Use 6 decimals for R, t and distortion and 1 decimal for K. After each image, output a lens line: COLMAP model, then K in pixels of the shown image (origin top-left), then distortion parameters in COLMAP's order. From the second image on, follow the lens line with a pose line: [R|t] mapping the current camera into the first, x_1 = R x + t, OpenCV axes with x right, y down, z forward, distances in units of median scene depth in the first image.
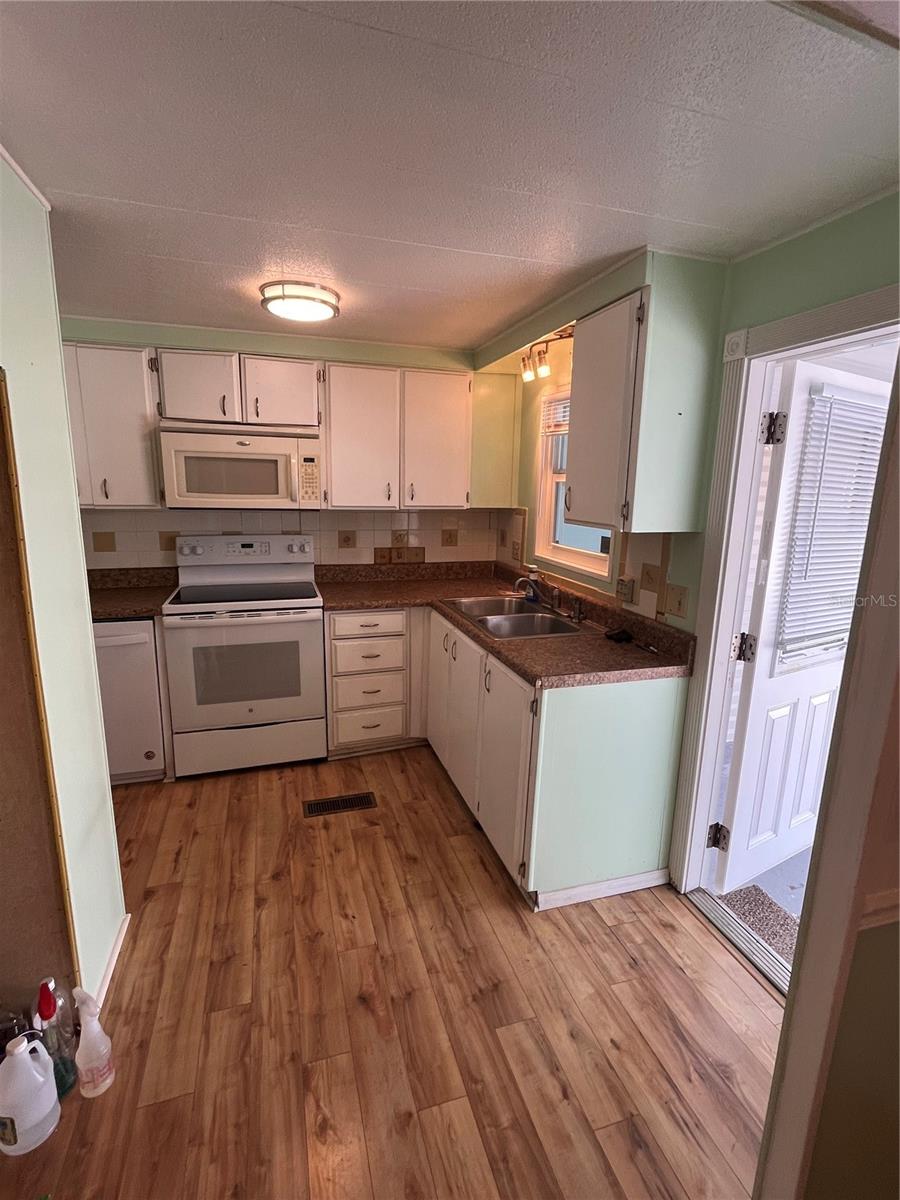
lens RADIAL K [[566.7, 0, 450.0], [0, 566.7, 600.0], [0, 0, 1]] dist [-0.004823, 0.000945]
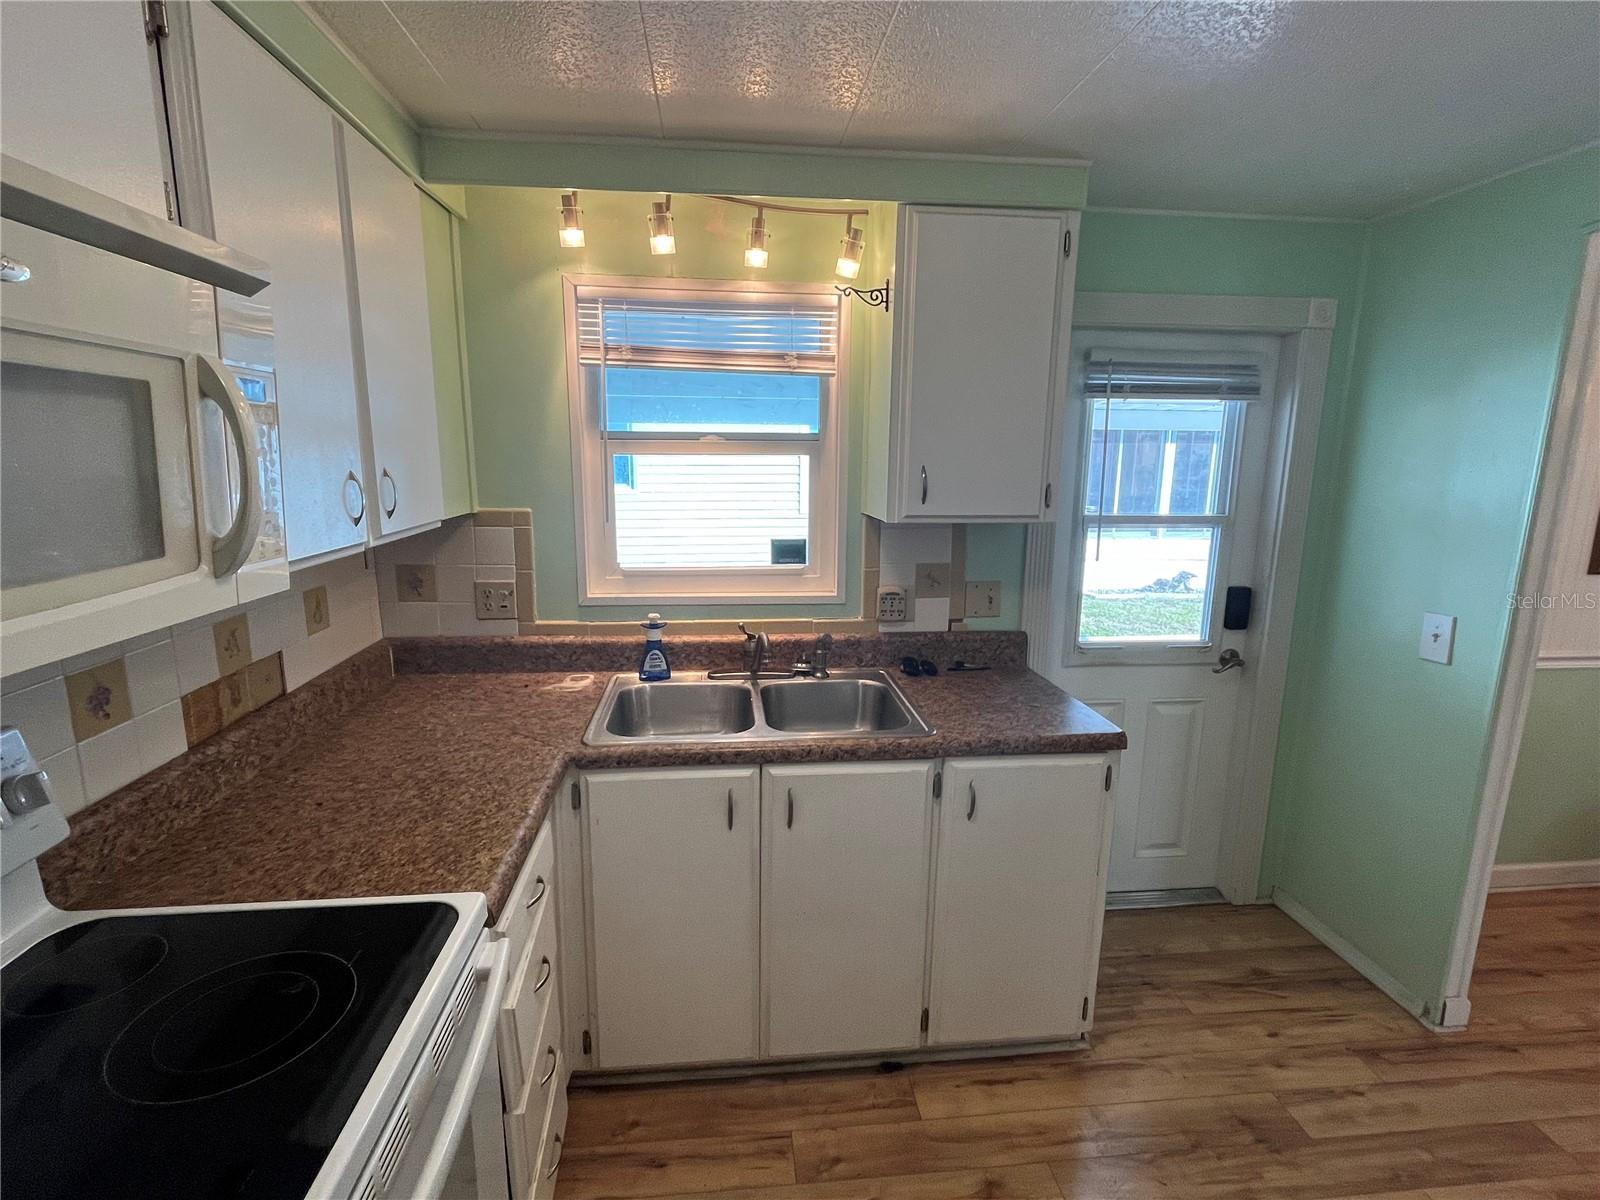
lens RADIAL K [[758.2, 0, 795.8], [0, 758.2, 602.0], [0, 0, 1]] dist [-0.002252, -0.000075]
pose [[0.204799, -0.211898, 0.955592, -0.502905], [0.197841, 0.965096, 0.171605, -0.168439], [-0.958601, 0.153911, 0.239573, 0.708187]]
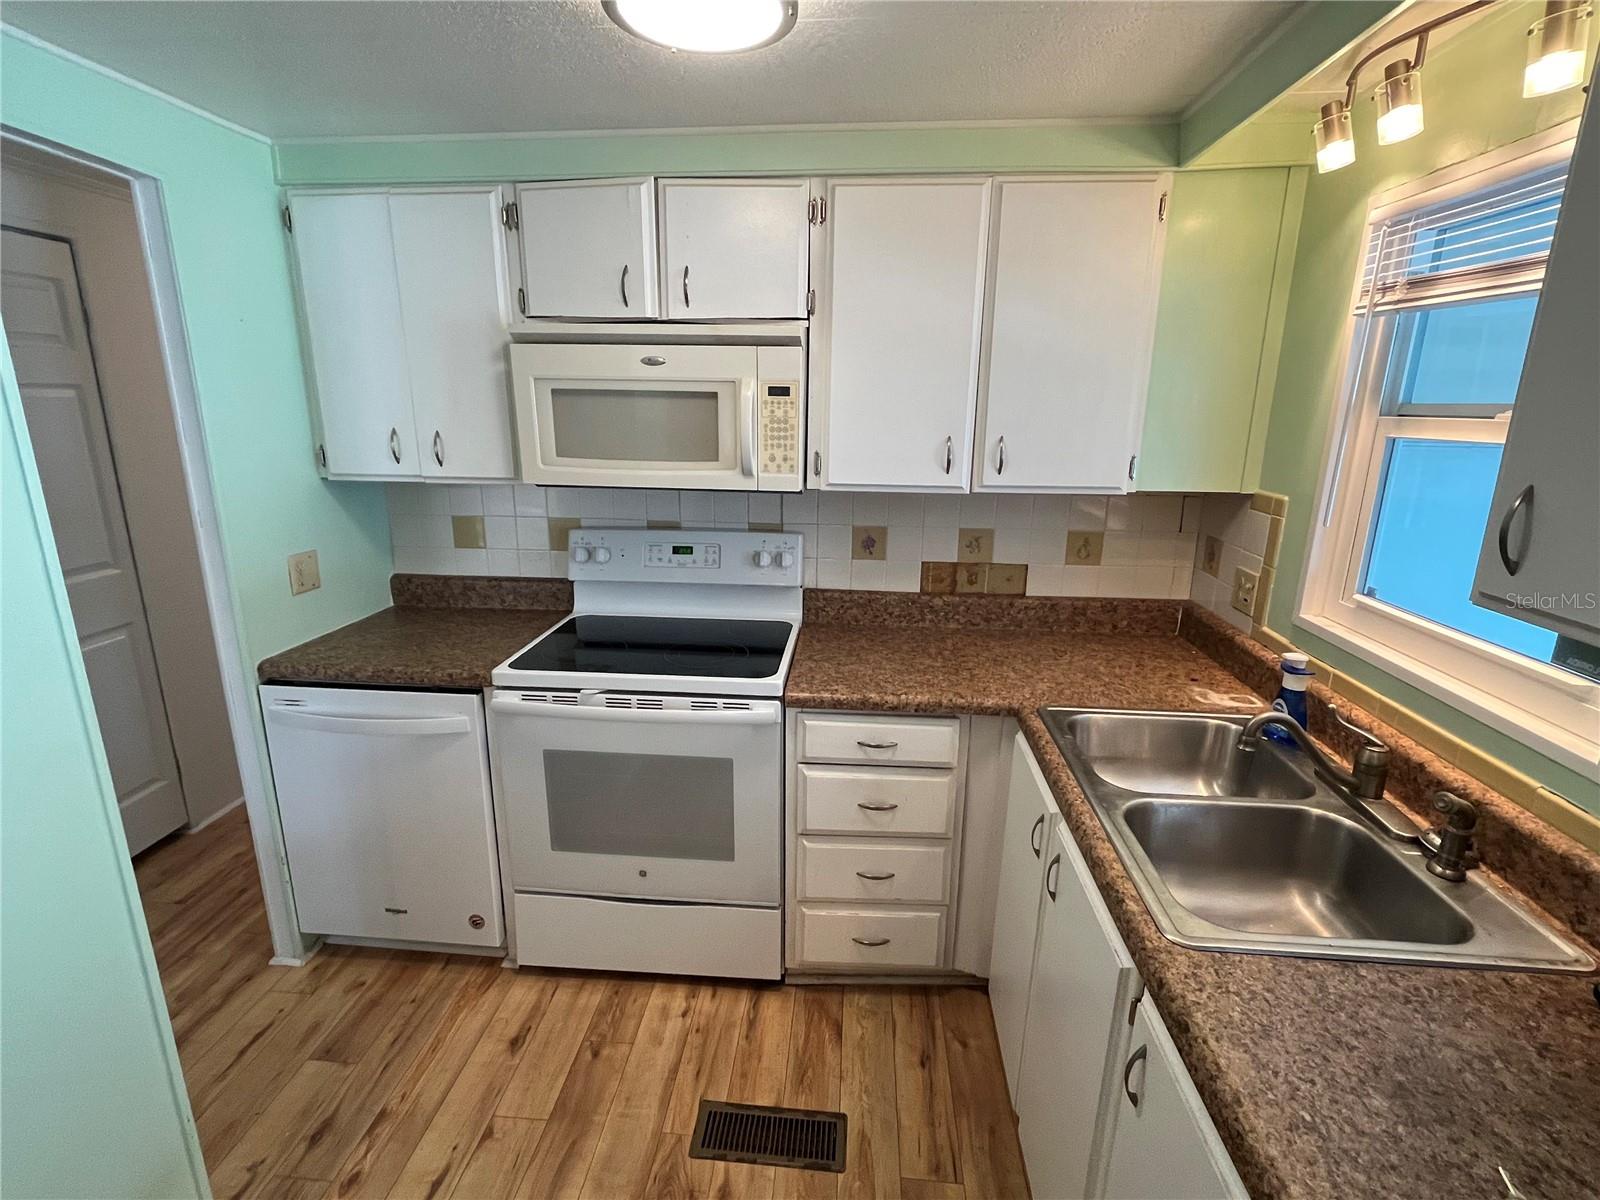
lens RADIAL K [[755.6, 0, 796.1], [0, 755.6, 597.4], [0, 0, 1]] dist [-0.004823, 0.000945]
pose [[0.924197, 0.085017, -0.372333, 0.018346], [-0.069685, 0.996081, 0.054471, -0.105153], [0.375504, -0.024396, 0.926500, 0.394254]]
